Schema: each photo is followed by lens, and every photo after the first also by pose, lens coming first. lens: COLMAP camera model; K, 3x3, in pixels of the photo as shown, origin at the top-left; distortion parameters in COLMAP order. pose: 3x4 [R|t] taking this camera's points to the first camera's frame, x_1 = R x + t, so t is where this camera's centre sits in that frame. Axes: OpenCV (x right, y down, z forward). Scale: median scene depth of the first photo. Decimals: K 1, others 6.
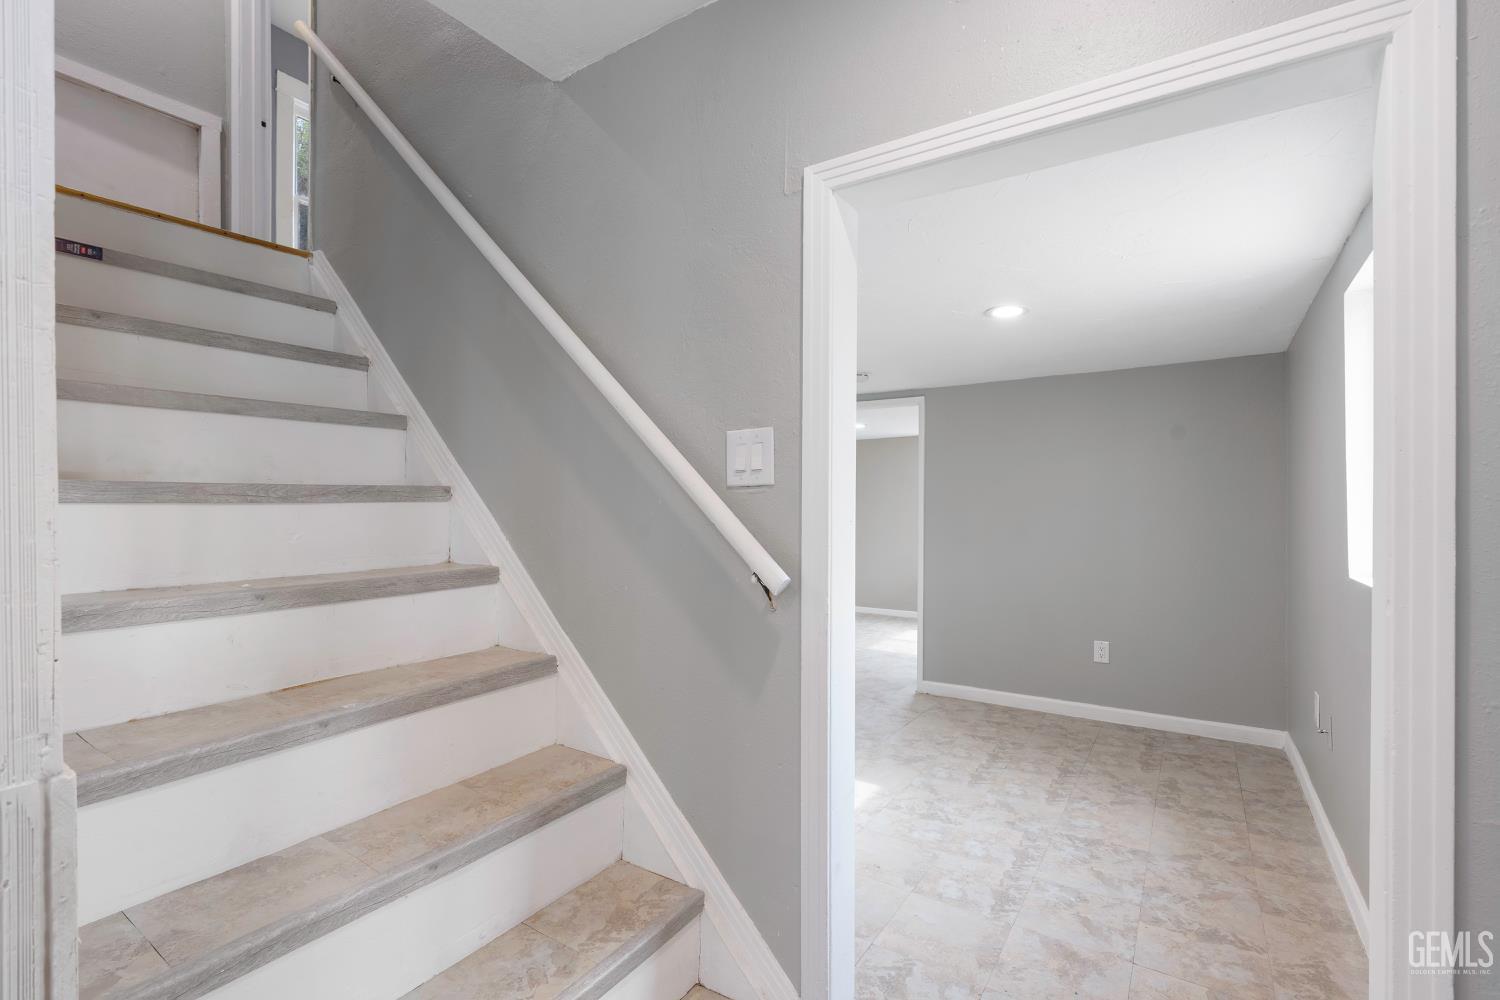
lens RADIAL K [[668.7, 0, 764.0], [0, 668.7, 522.8], [0, 0, 1]] dist [-0.013627, 0.004297]
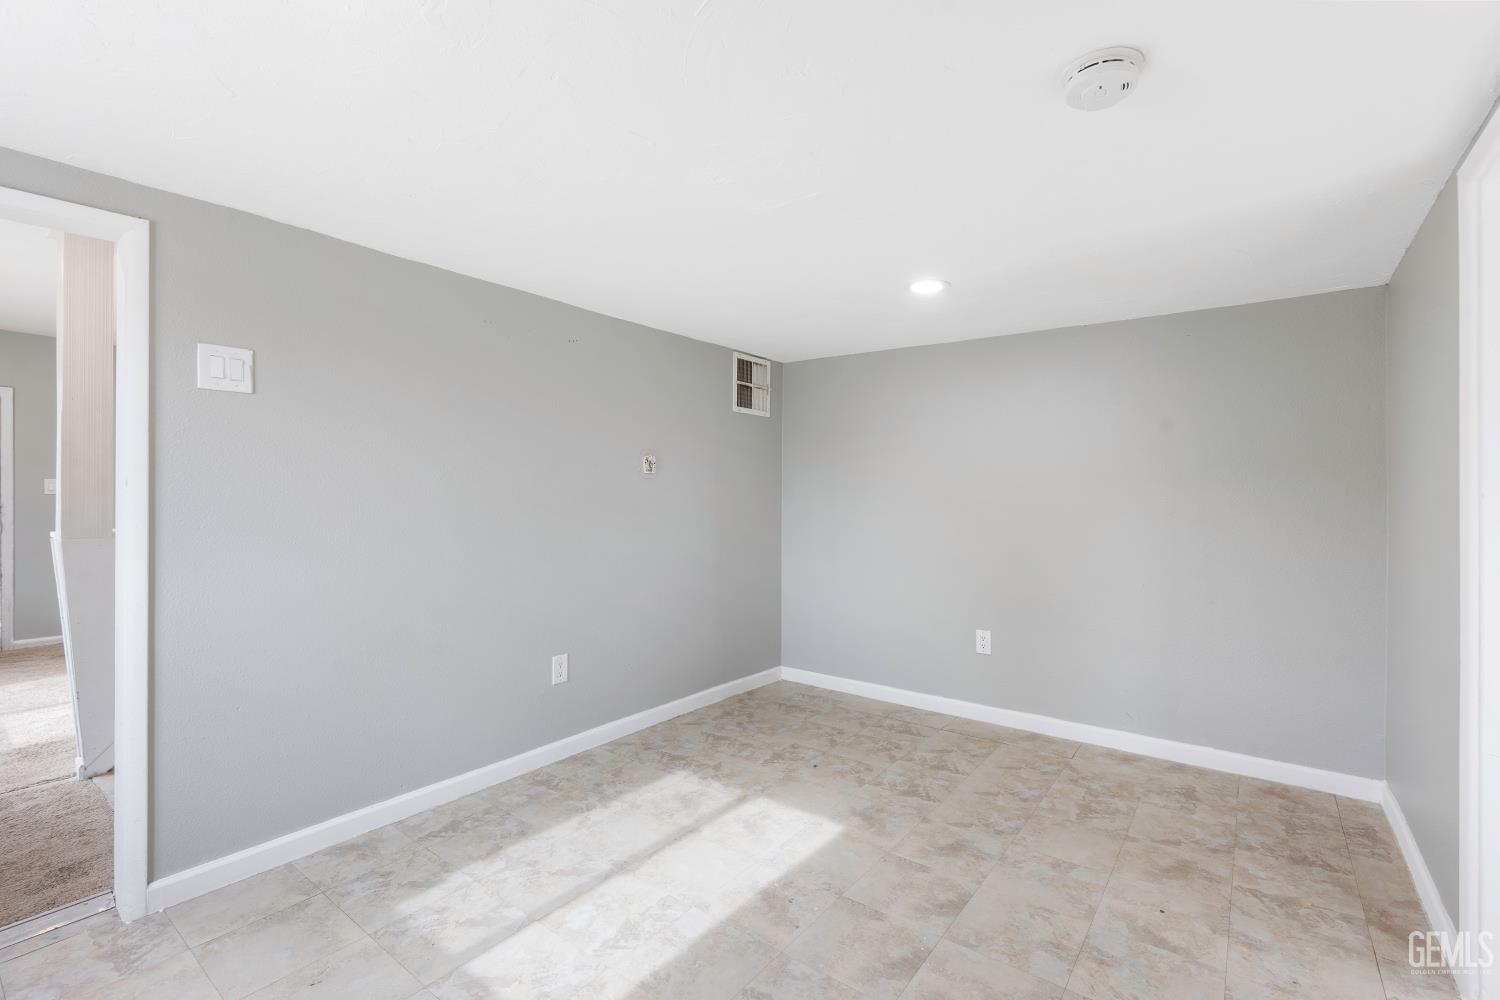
lens RADIAL K [[668.7, 0, 758.3], [0, 668.7, 506.8], [0, 0, 1]] dist [-0.013627, 0.004297]
pose [[-0.072330, 0.012118, -0.997307, 0.564424], [-0.020639, 0.999694, 0.013644, -0.010518], [0.997167, 0.021571, -0.072058, 1.018548]]
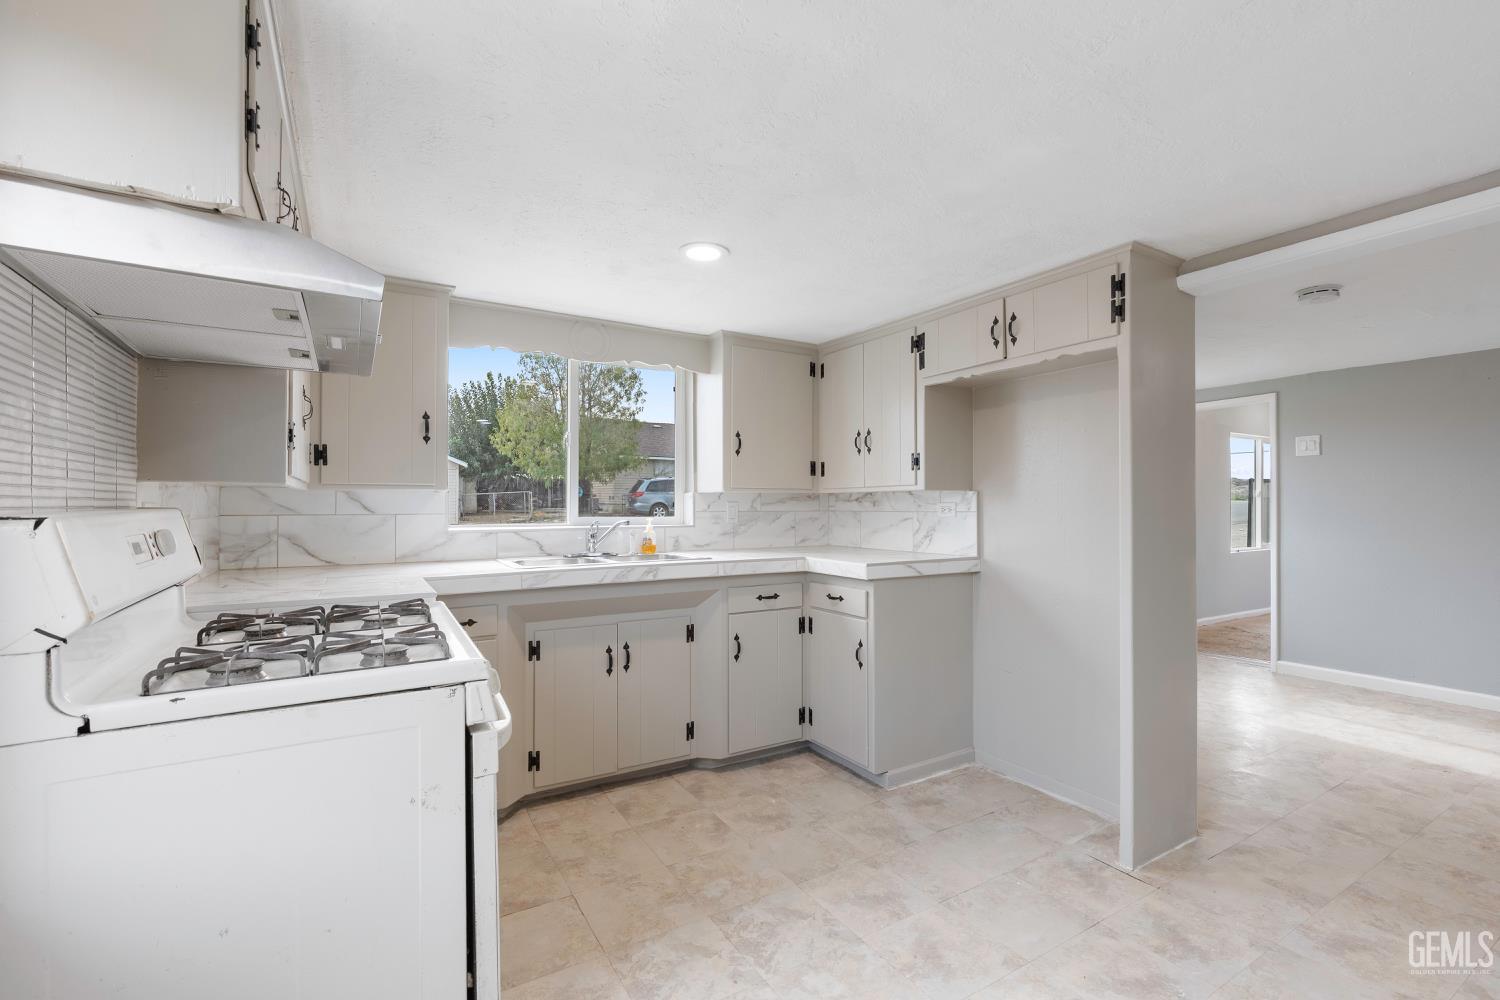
lens RADIAL K [[668.7, 0, 751.7], [0, 668.7, 497.0], [0, 0, 1]] dist [-0.013627, 0.004297]
pose [[-0.896182, 0.003514, 0.443672, 0.416808], [0.007302, 0.999950, 0.006831, -0.030477], [-0.443626, 0.009362, -0.896163, 2.179382]]
